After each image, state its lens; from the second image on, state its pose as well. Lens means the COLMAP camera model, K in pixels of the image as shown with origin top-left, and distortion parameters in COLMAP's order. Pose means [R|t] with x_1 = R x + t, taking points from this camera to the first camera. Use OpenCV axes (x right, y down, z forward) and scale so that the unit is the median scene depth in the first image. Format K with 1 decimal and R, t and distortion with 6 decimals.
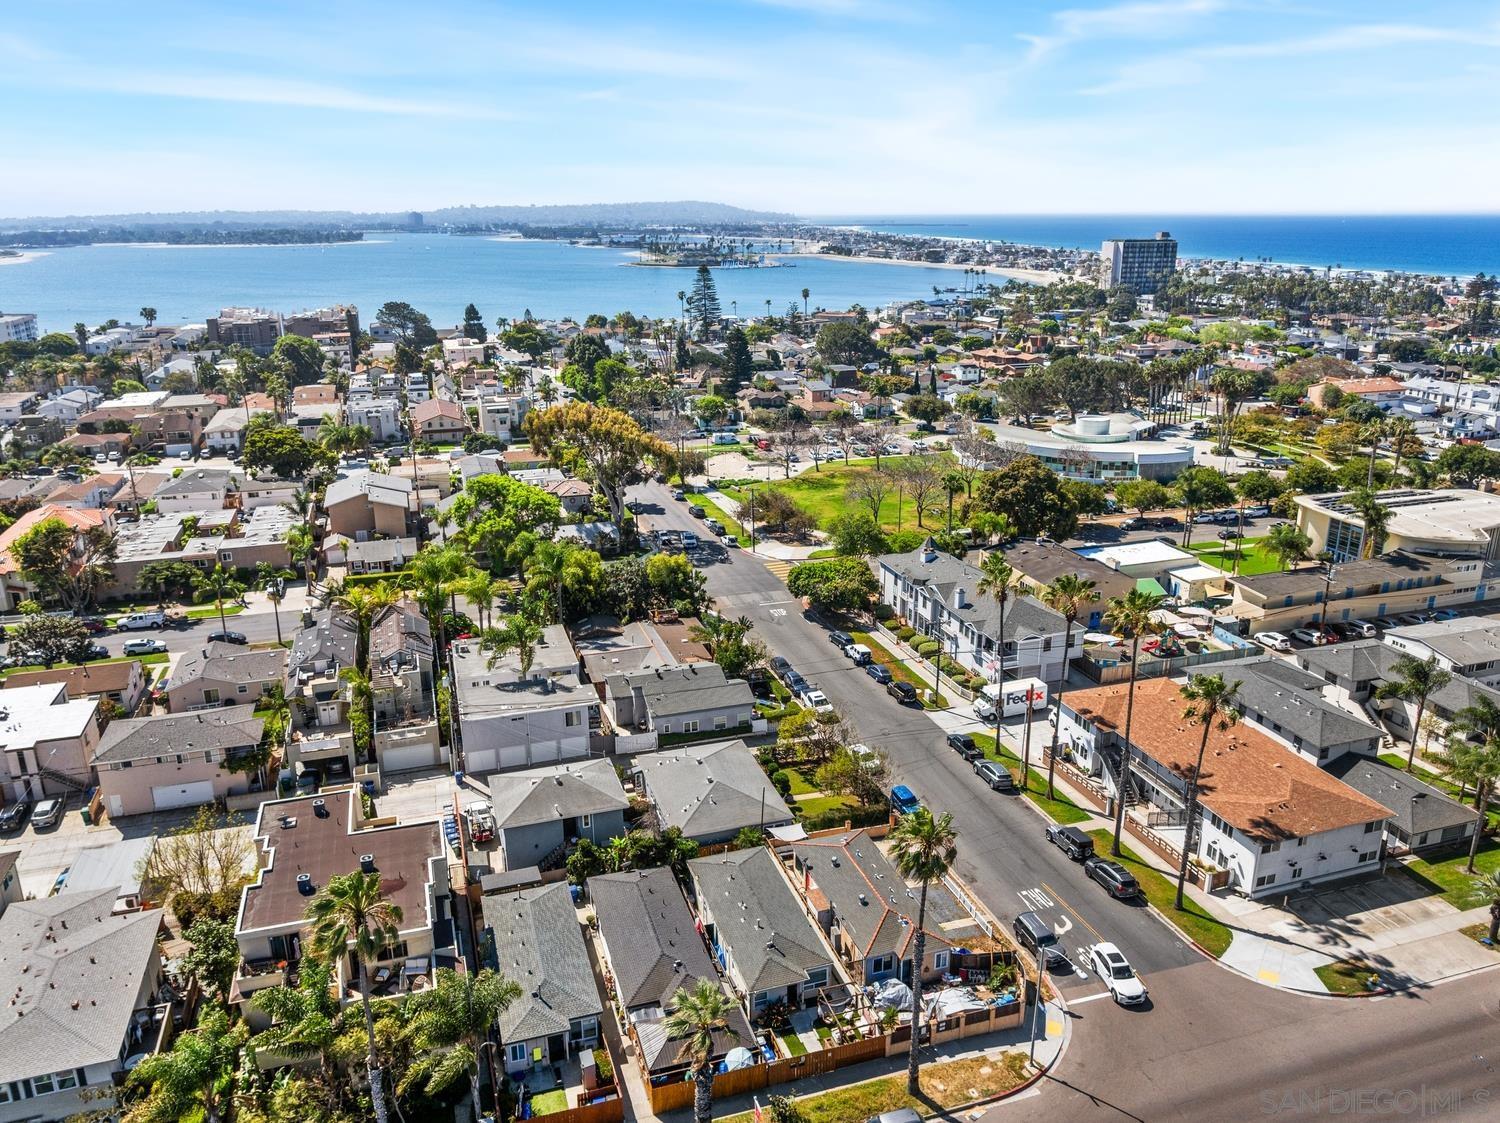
lens RADIAL K [[1110.3, 0, 748.1], [0, 1110.3, 558.6], [0, 0, 1]] dist [-0.010400, -0.008840]
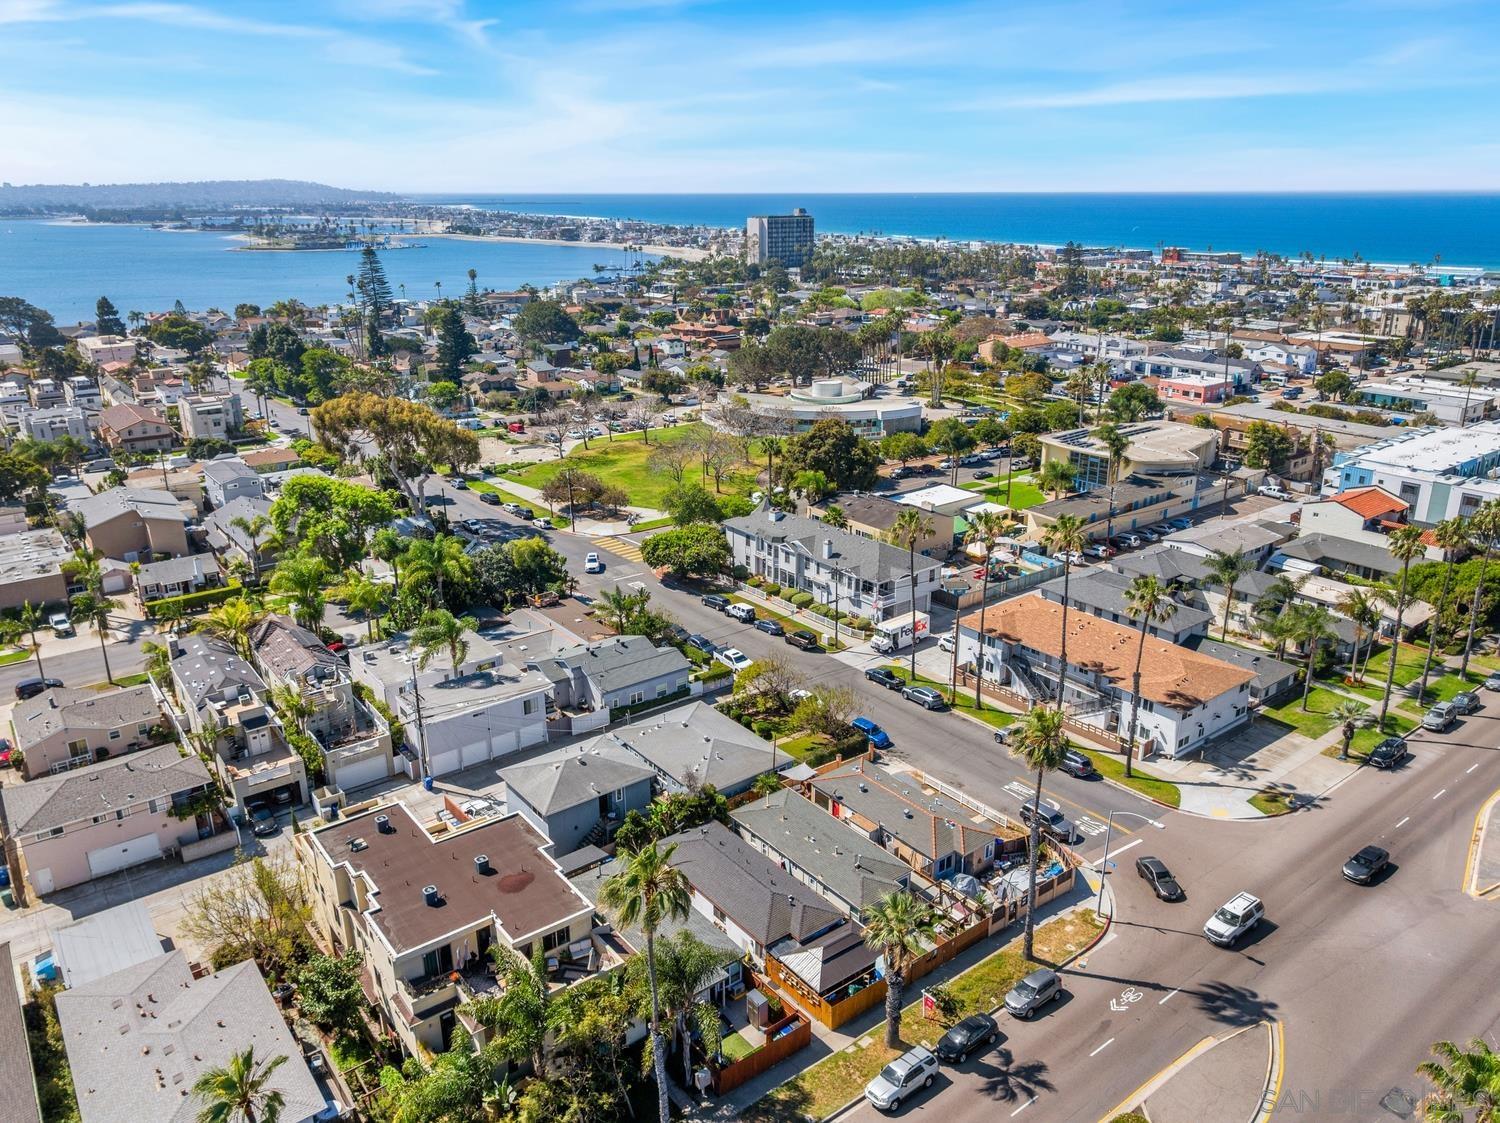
lens RADIAL K [[1110.3, 0, 760.7], [0, 1110.3, 562.1], [0, 0, 1]] dist [-0.010400, -0.008840]
pose [[0.937992, -0.109484, 0.328915, -0.191013], [0.102709, 0.993987, 0.037960, 0.000597], [-0.331093, -0.001824, 0.943596, 0.003025]]
